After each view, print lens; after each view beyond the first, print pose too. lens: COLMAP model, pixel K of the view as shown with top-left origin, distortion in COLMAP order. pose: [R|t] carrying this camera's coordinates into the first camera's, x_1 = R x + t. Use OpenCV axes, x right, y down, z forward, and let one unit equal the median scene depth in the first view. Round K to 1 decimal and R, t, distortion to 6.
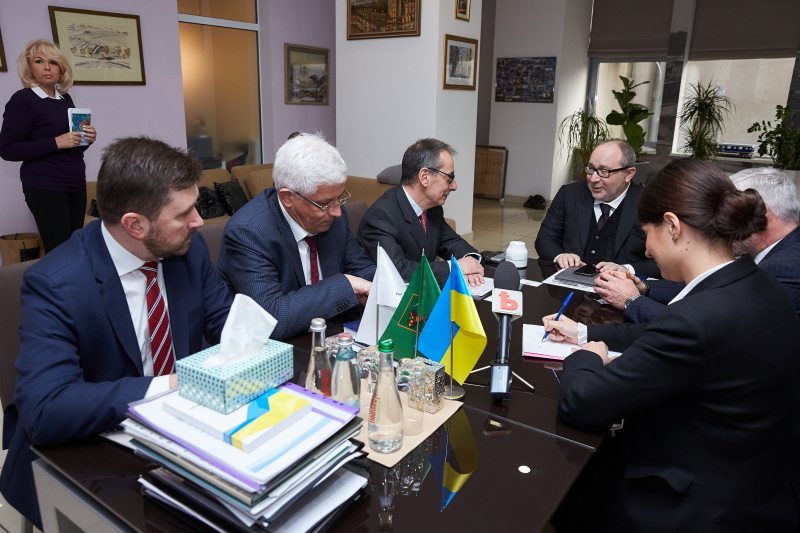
lens RADIAL K [[596.9, 0, 401.1], [0, 596.9, 264.5], [0, 0, 1]] dist [-0.070999, 0.075760]
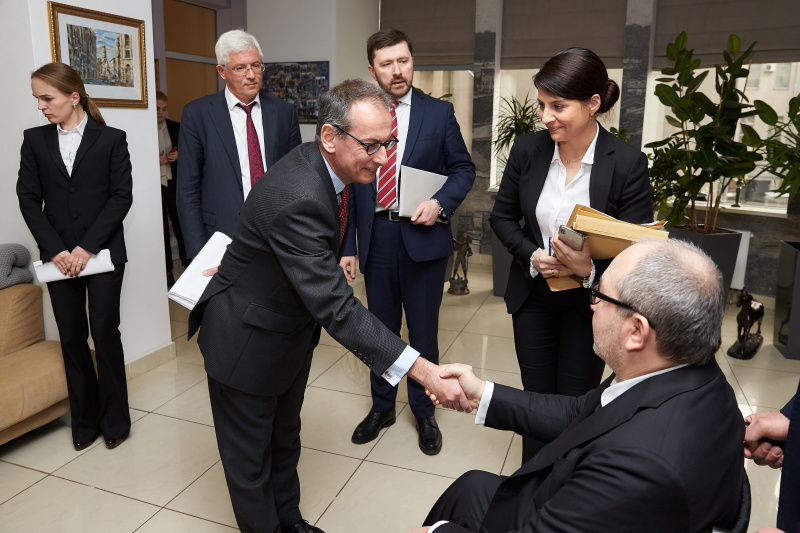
lens RADIAL K [[576.9, 0, 415.6], [0, 576.9, 232.2], [0, 0, 1]] dist [-0.077199, 0.071617]
pose [[0.964840, -0.049579, 0.258120, 0.255721], [0.067799, 0.995761, -0.062164, -0.136254], [-0.253943, 0.077478, 0.964111, 0.462145]]
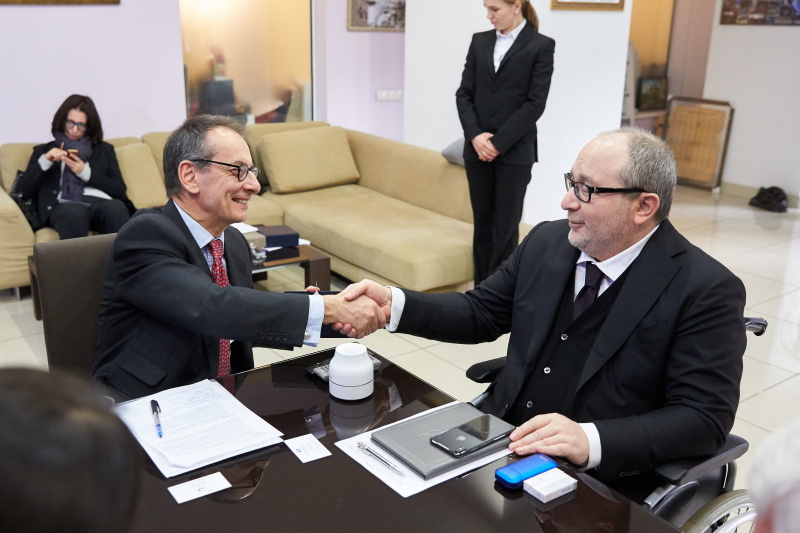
lens RADIAL K [[803.4, 0, 393.9], [0, 803.4, 278.3], [0, 0, 1]] dist [0.004352, 0.000000]
pose [[0.939163, 0.100549, -0.328426, 0.224861], [-0.086065, 0.994577, 0.058385, -0.063853], [0.332515, -0.026567, 0.942724, 0.196622]]
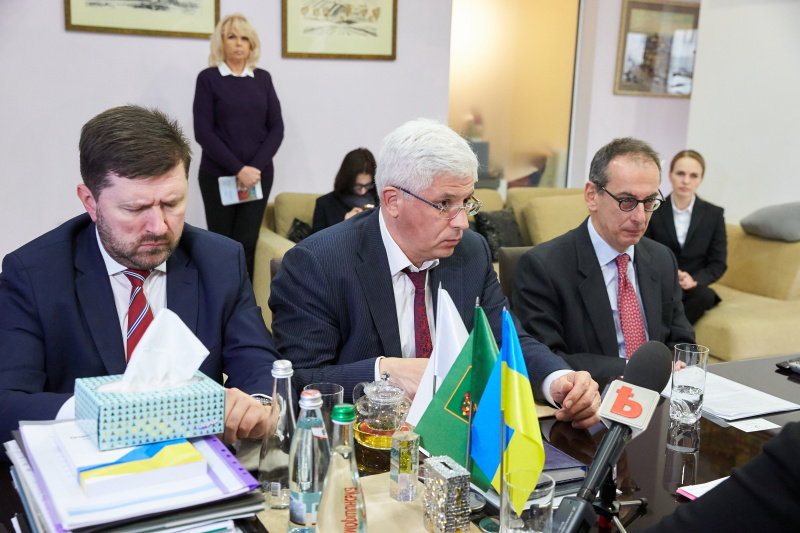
lens RADIAL K [[996.6, 0, 405.3], [0, 996.6, 280.9], [0, 0, 1]] dist [0.113824, 0.000000]
pose [[0.884604, 0.107713, -0.453732, 0.136863], [-0.146094, 0.987992, -0.050285, 0.007453], [0.442867, 0.110770, 0.889718, -0.010001]]
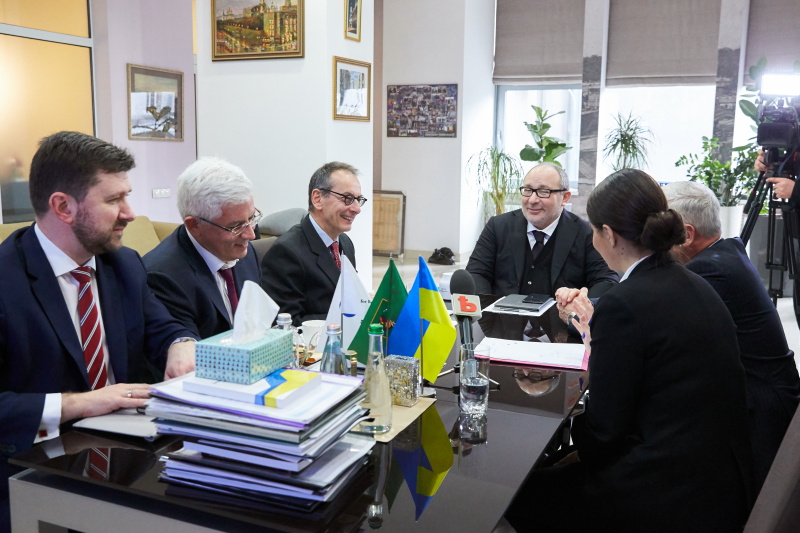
lens RADIAL K [[803.4, 0, 405.1], [0, 803.4, 263.1], [0, 0, 1]] dist [0.004352, 0.000000]
pose [[0.980591, -0.034775, 0.192958, -0.059798], [0.057821, 0.991667, -0.115120, 0.044658], [-0.187347, 0.124043, 0.974430, -0.107648]]
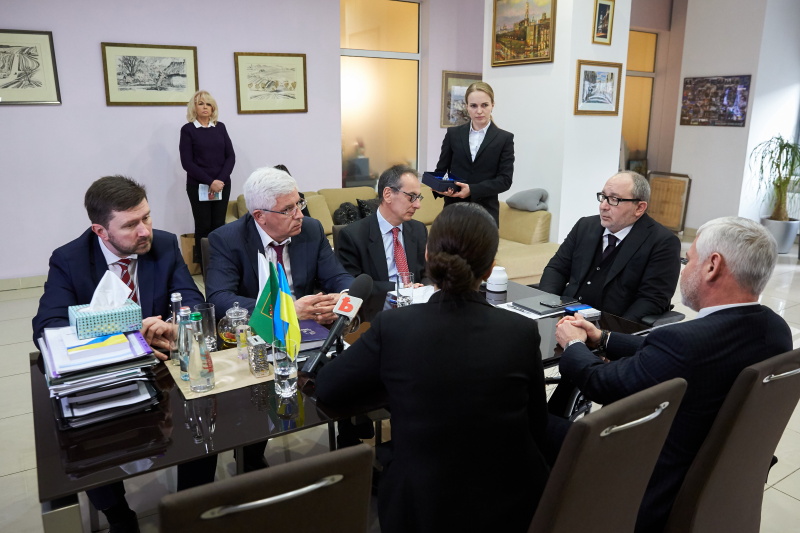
lens RADIAL K [[629.8, 0, 401.7], [0, 629.8, 264.6], [0, 0, 1]] dist [-0.055281, 0.029074]
pose [[0.919500, 0.083930, -0.384027, 0.237682], [-0.098601, 0.994952, -0.018639, -0.001817], [0.380524, 0.055004, 0.923134, -0.053073]]
